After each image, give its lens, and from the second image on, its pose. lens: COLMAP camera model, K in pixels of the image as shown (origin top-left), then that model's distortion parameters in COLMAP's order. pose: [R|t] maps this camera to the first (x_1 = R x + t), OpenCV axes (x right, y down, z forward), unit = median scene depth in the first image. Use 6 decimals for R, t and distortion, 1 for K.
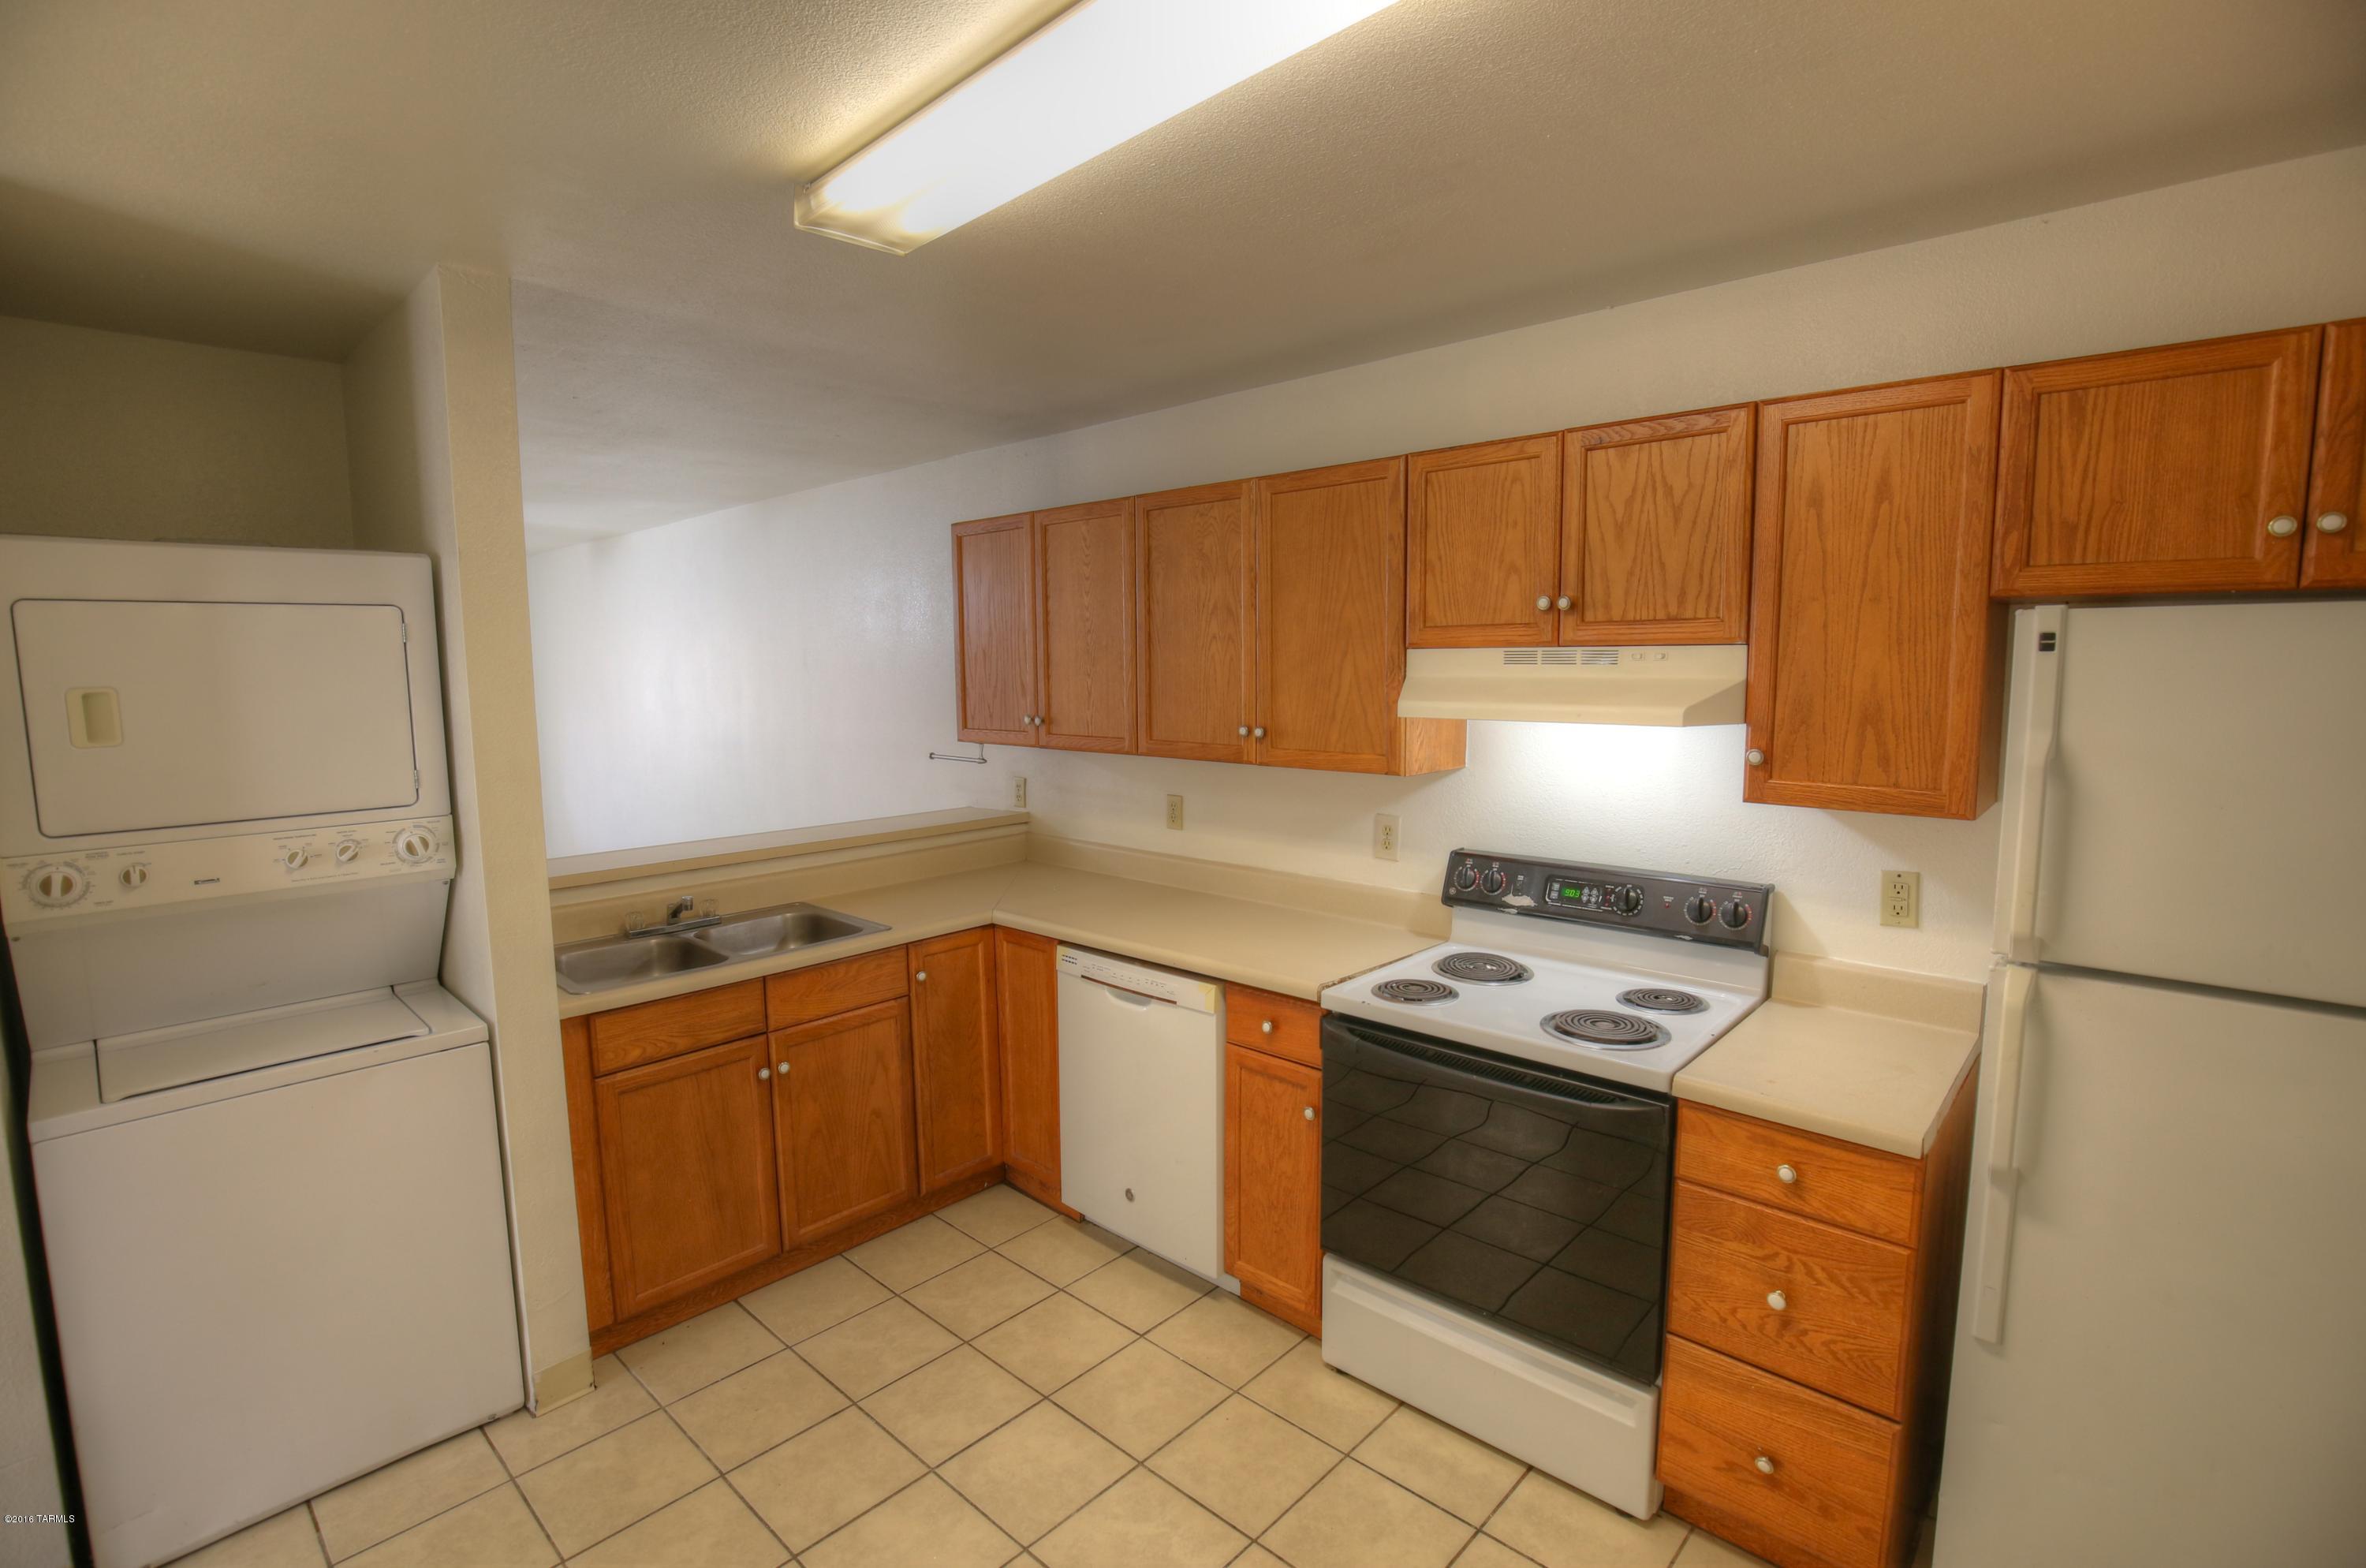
lens RADIAL K [[1088.2, 0, 1175.7], [0, 1088.2, 790.1], [0, 0, 1]] dist [-0.042467, 0.011800]
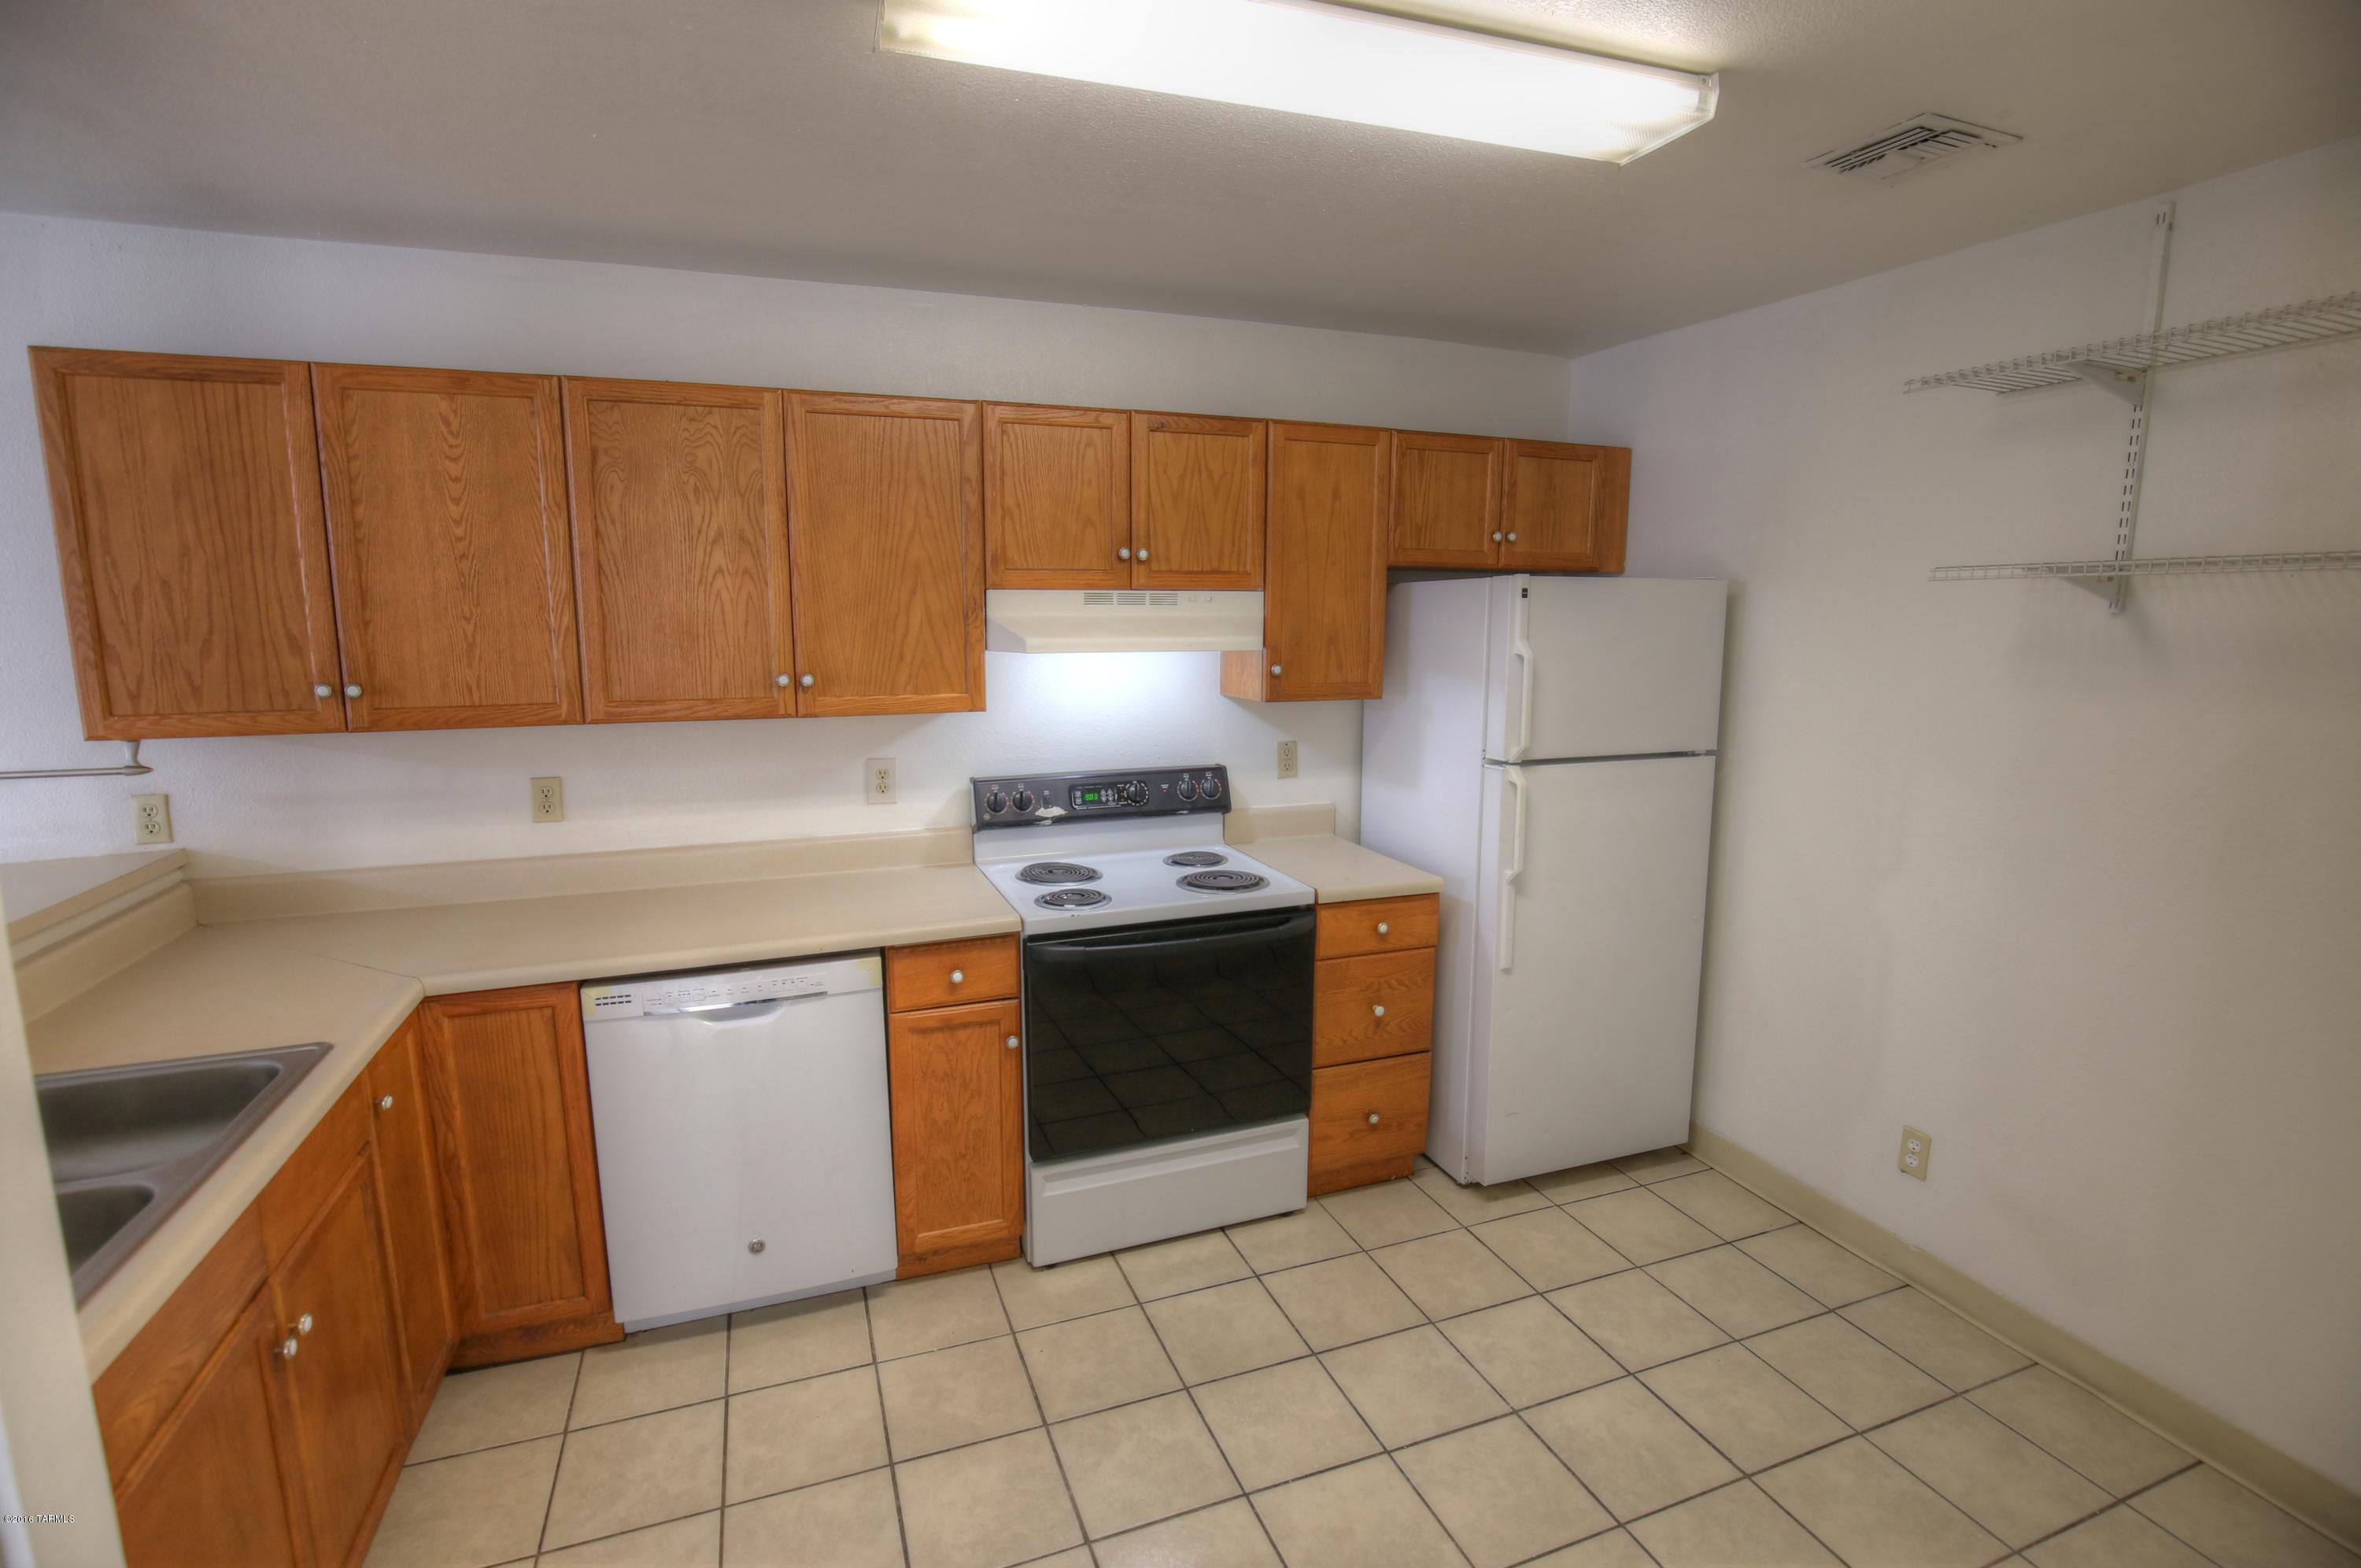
lens RADIAL K [[1085.7, 0, 1173.2], [0, 1085.7, 790.0], [0, 0, 1]] dist [-0.042467, 0.011800]
pose [[0.442173, -0.139537, 0.886009, -0.676076], [0.100195, 0.989326, 0.105804, -0.031343], [-0.891316, 0.041990, 0.451434, 0.384079]]
